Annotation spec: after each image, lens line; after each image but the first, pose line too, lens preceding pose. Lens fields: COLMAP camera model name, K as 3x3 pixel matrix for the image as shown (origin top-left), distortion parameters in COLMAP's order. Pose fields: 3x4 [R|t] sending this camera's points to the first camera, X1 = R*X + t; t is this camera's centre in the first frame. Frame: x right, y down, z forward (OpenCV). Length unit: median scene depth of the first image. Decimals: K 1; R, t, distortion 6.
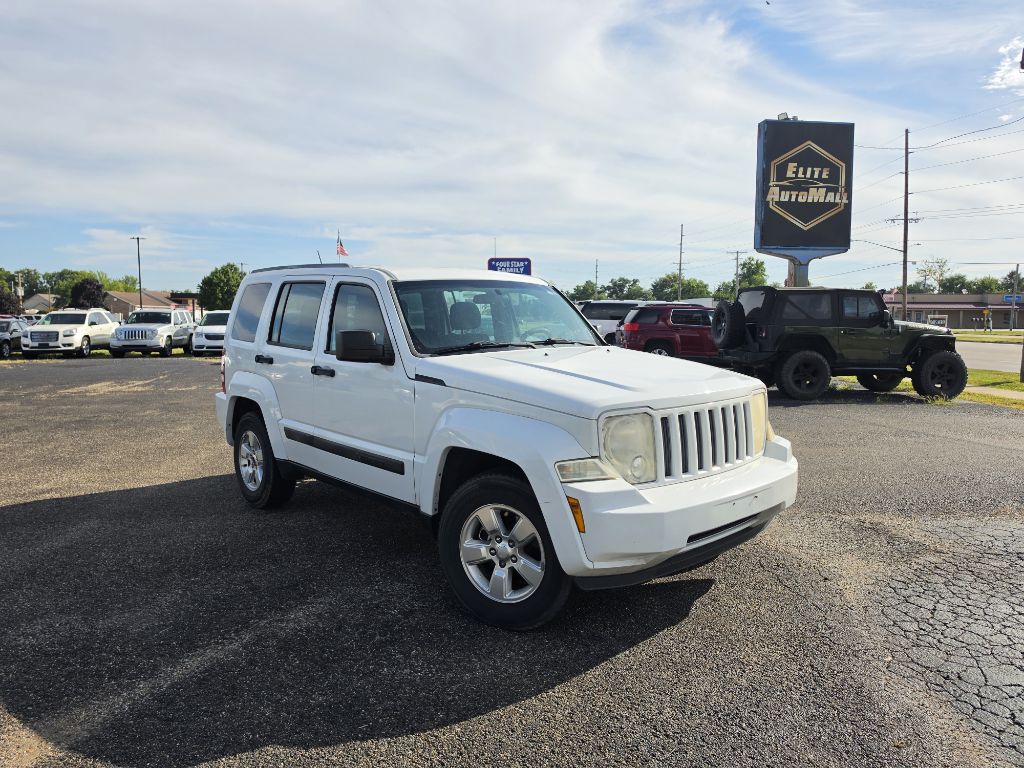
lens RADIAL K [[740.0, 0, 515.6], [0, 740.0, 368.4], [0, 0, 1]] dist [0.054942, -0.087053]
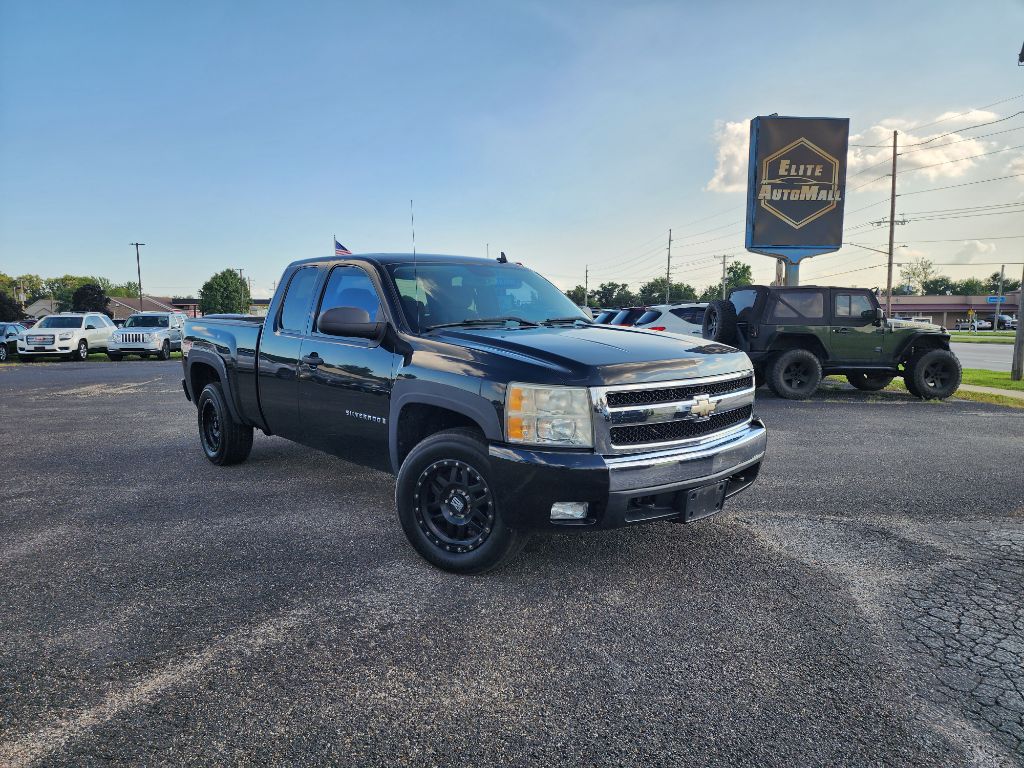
lens RADIAL K [[708.5, 0, 507.3], [0, 708.5, 393.9], [0, 0, 1]] dist [0.077507, -0.072103]
pose [[0.999989, -0.004196, -0.002251, 0.002449], [0.004265, 0.999492, 0.031581, 0.003152], [0.002118, -0.031590, 0.999499, 0.032667]]
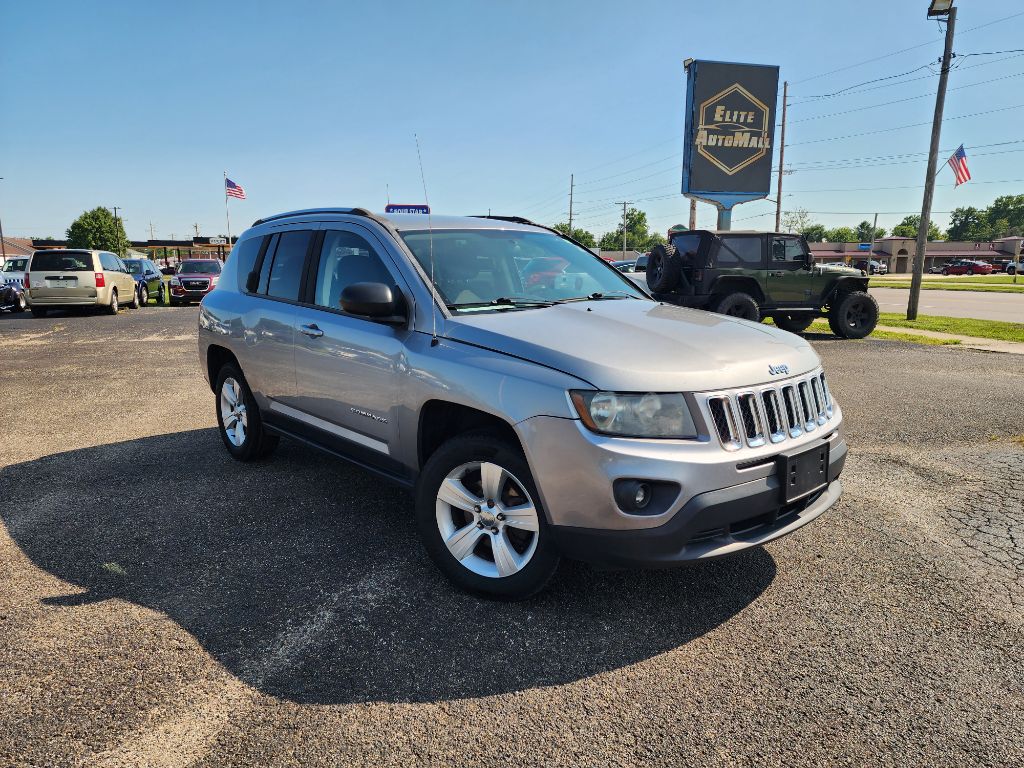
lens RADIAL K [[708.5, 0, 507.3], [0, 708.5, 393.9], [0, 0, 1]] dist [0.077507, -0.072103]
pose [[0.988715, -0.029879, 0.146798, -0.068623], [0.014187, 0.994179, 0.106803, 0.004300], [-0.149134, -0.103515, 0.983384, 0.043381]]
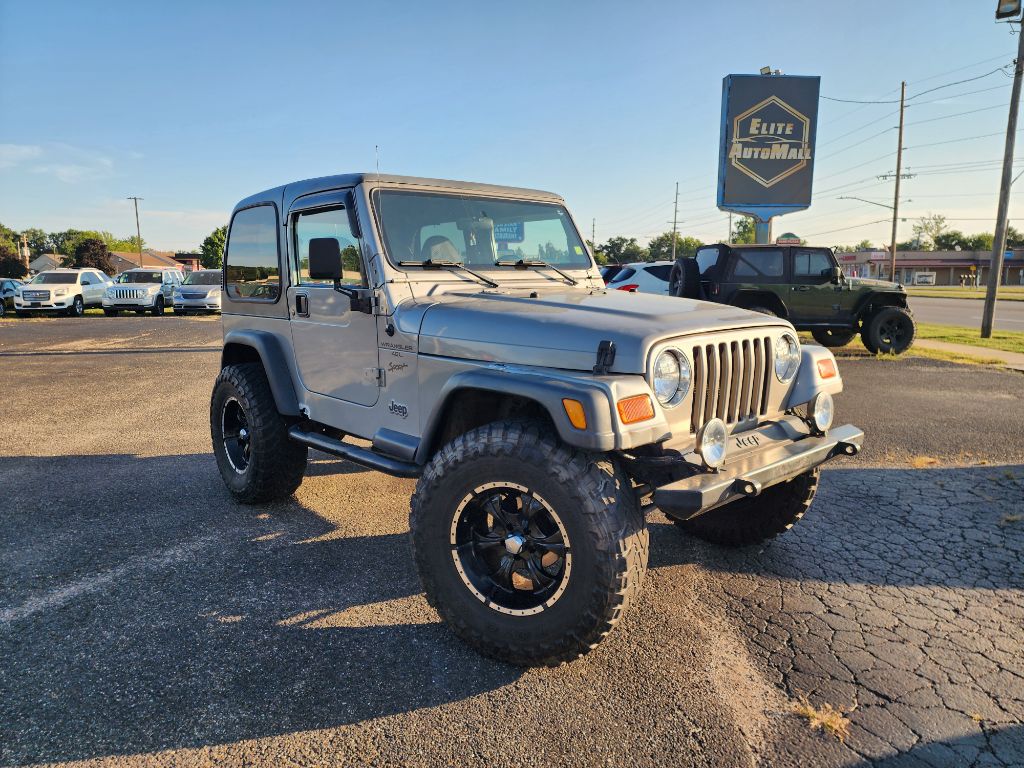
lens RADIAL K [[716.6, 0, 518.6], [0, 716.6, 387.1], [0, 0, 1]] dist [0.071908, -0.075627]
pose [[0.999966, -0.002461, -0.007902, 0.057998], [0.003108, 0.996552, 0.082913, 0.002372], [0.007671, -0.082935, 0.996525, -0.006063]]
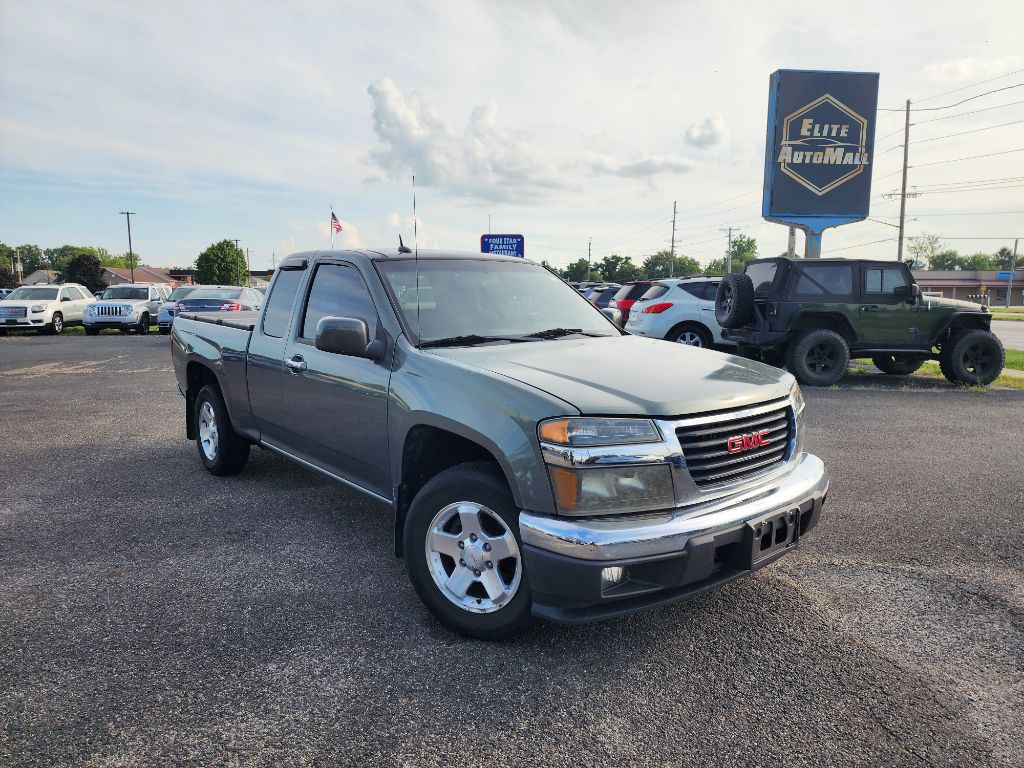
lens RADIAL K [[698.9, 0, 508.0], [0, 698.9, 377.8], [0, 0, 1]] dist [0.069813, -0.066319]
pose [[0.999977, 0.001670, -0.006529, 0.016929], [-0.001348, 0.998798, 0.049002, -0.006498], [0.006603, -0.048992, 0.998777, 0.129530]]
